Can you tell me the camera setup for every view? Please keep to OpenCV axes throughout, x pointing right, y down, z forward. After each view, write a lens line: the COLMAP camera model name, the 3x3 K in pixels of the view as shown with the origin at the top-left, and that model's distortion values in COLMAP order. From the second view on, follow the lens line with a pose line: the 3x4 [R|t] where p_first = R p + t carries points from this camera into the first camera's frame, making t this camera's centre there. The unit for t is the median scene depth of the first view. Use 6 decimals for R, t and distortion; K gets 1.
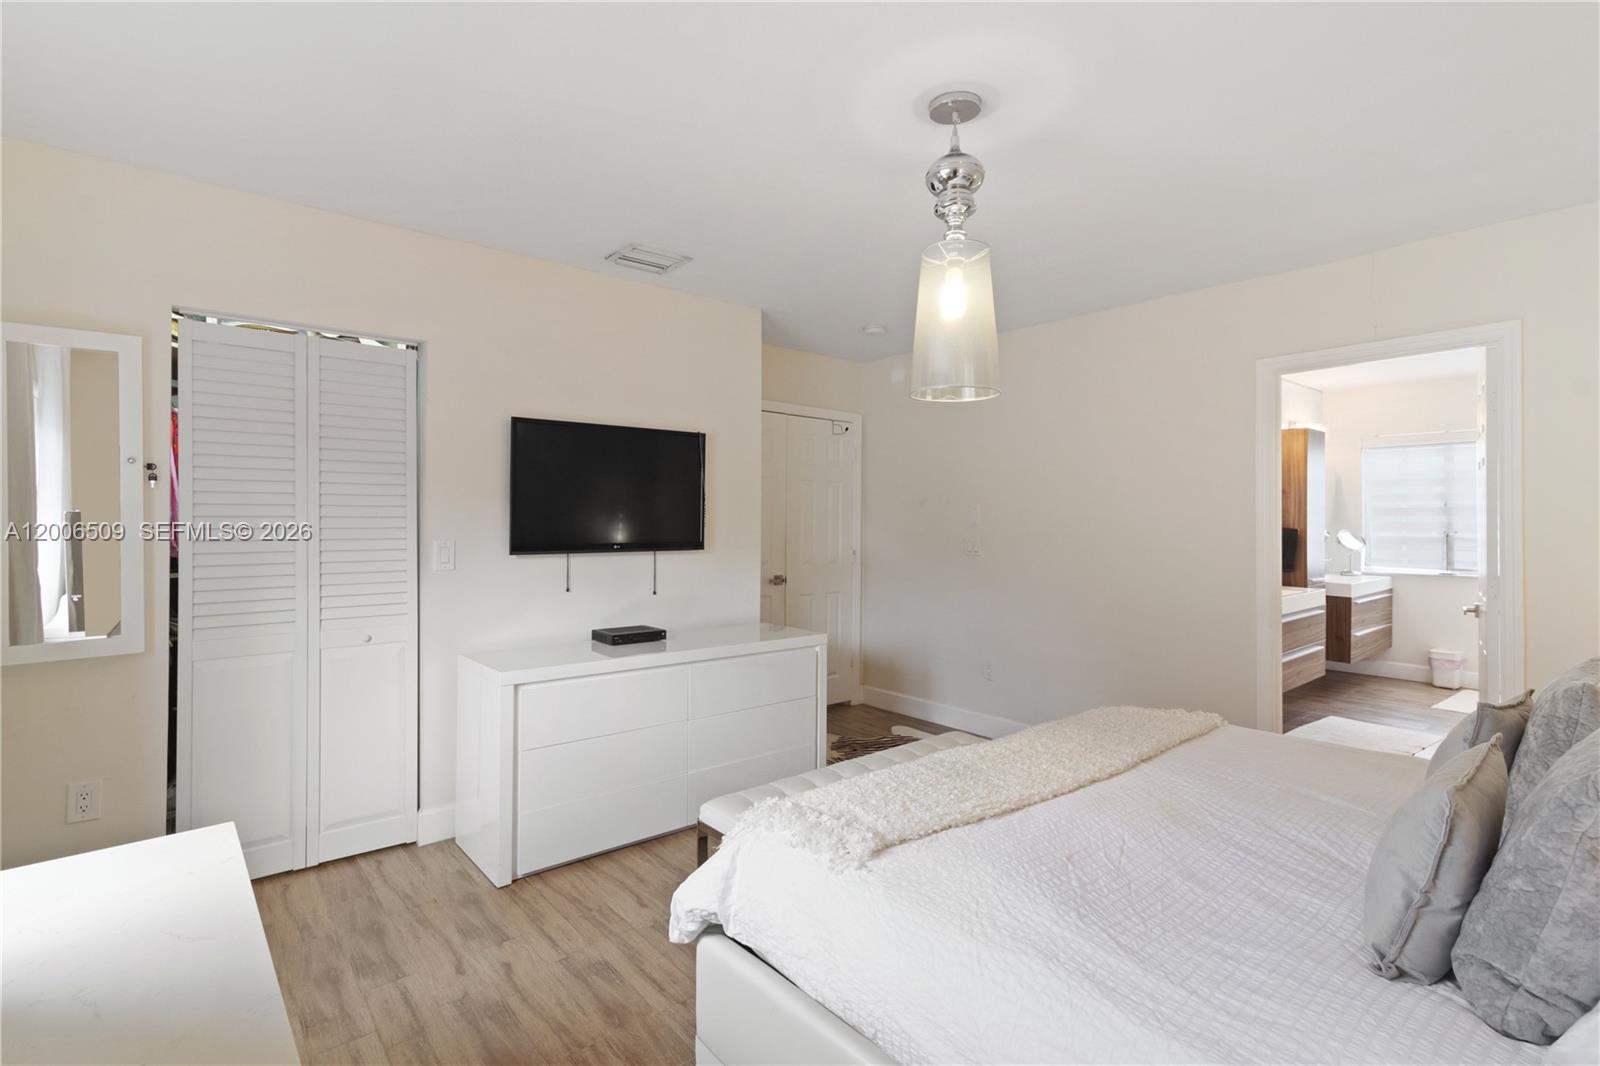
lens RADIAL K [[754.9, 0, 791.6], [0, 754.9, 522.0], [0, 0, 1]] dist [0.003062, 0.001739]
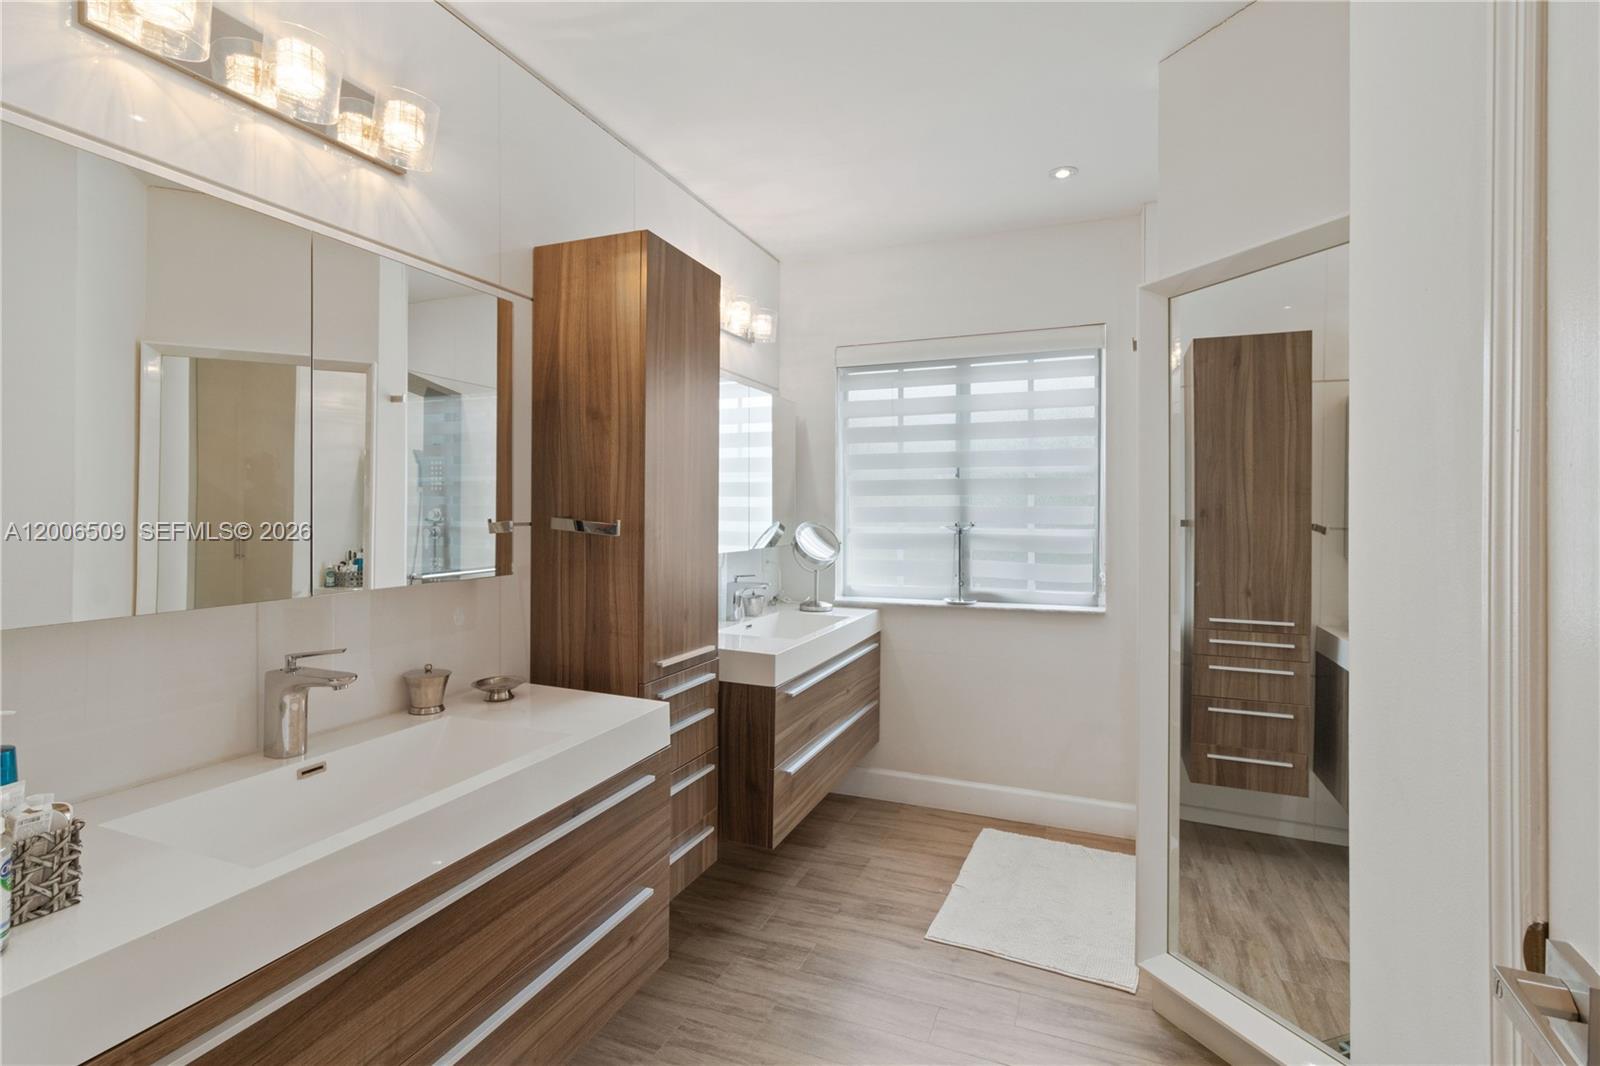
lens RADIAL K [[754.9, 0, 801.2], [0, 754.9, 523.8], [0, 0, 1]] dist [0.003062, 0.001739]
pose [[0.887385, -0.012180, 0.460868, 0.516048], [0.003800, 0.999810, 0.019108, 0.001740], [-0.461013, -0.015205, 0.887263, 0.573451]]
